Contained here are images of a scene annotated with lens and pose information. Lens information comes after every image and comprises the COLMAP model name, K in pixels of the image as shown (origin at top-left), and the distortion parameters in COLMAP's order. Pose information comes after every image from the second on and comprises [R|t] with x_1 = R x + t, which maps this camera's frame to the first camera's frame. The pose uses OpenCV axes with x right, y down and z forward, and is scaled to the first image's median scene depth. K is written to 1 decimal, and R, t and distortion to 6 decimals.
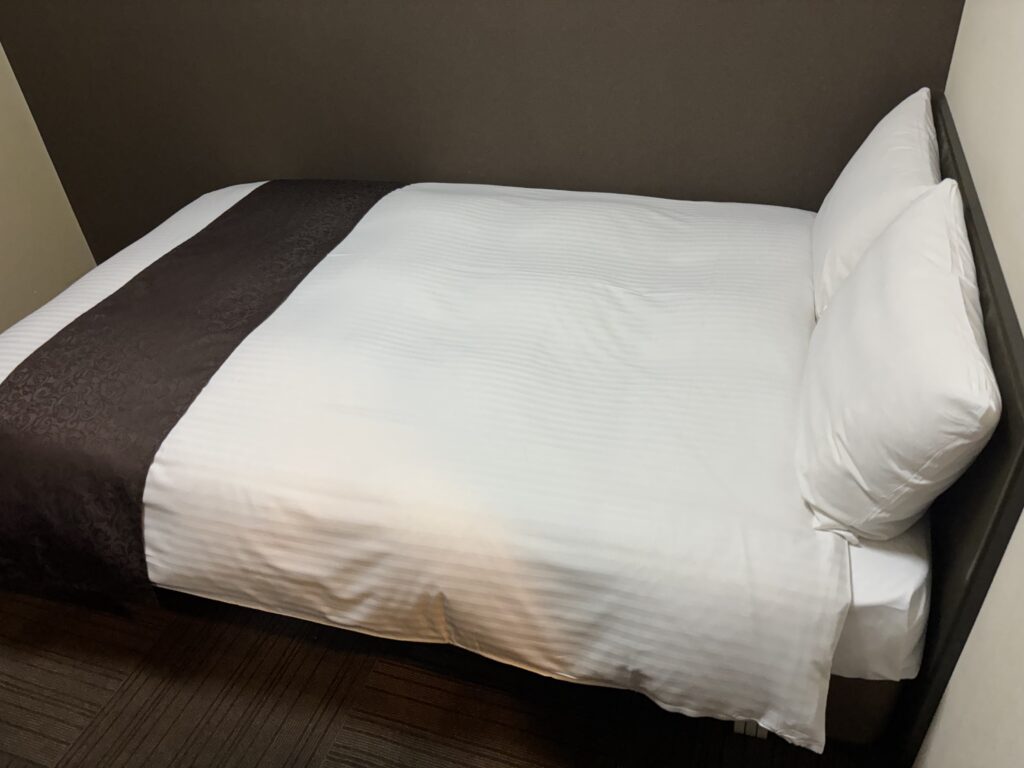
lens RADIAL K [[767.1, 0, 509.1], [0, 767.1, 390.0], [0, 0, 1]] dist [0.003606, -0.009760]
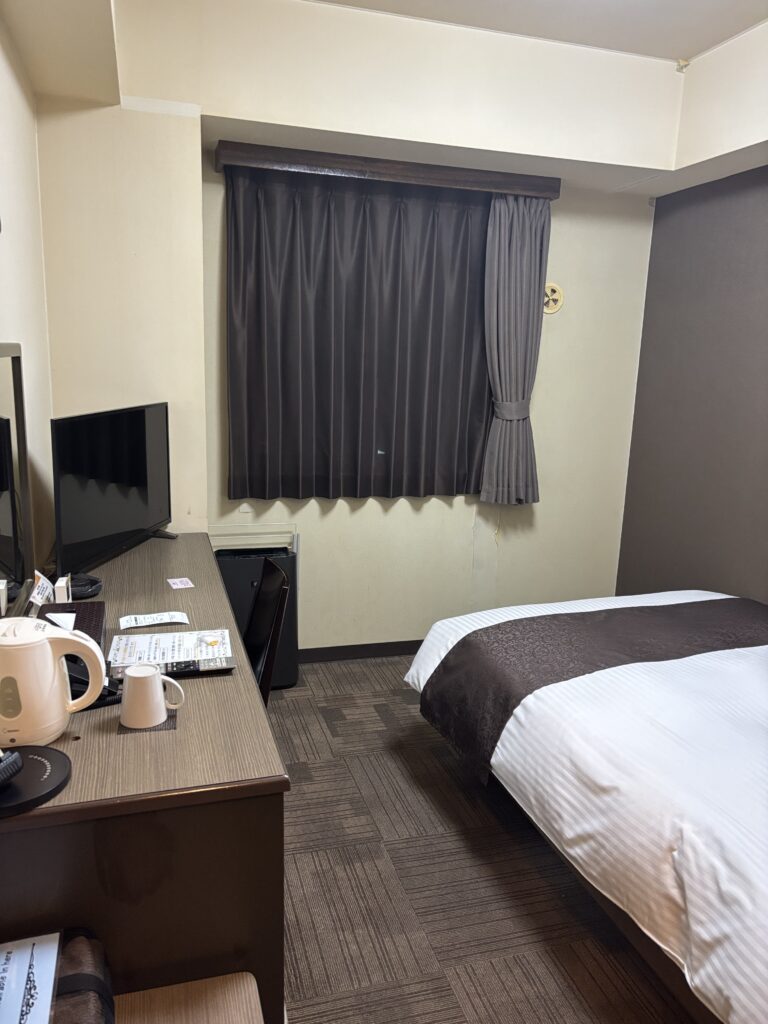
lens RADIAL K [[767.1, 0, 387.5], [0, 767.1, 531.5], [0, 0, 1]] dist [0.003606, -0.009760]
pose [[0.576455, 0.265223, -0.772889, 0.472594], [-0.542622, 0.831449, -0.119393, 0.164540], [0.610951, 0.488211, 0.623208, -0.292057]]
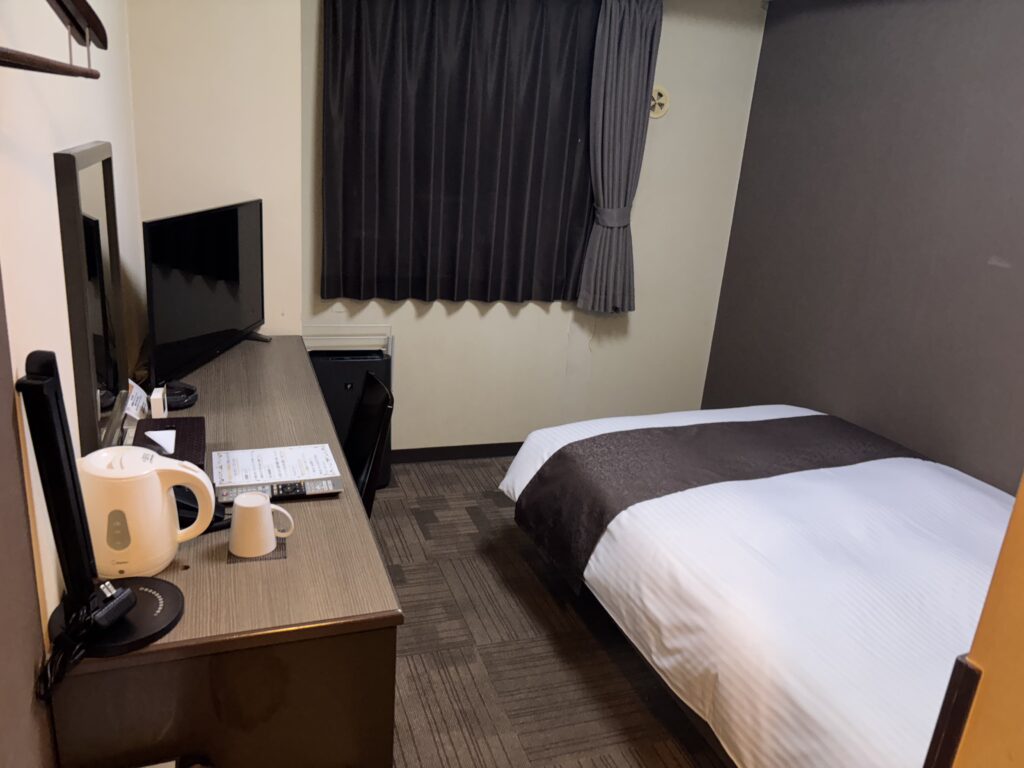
lens RADIAL K [[767.1, 0, 518.0], [0, 767.1, 390.6], [0, 0, 1]] dist [0.003606, -0.009760]
pose [[0.614388, 0.357954, -0.703133, 0.424665], [-0.561951, 0.824074, -0.071502, 0.129552], [0.553840, 0.439056, 0.707454, -0.350006]]
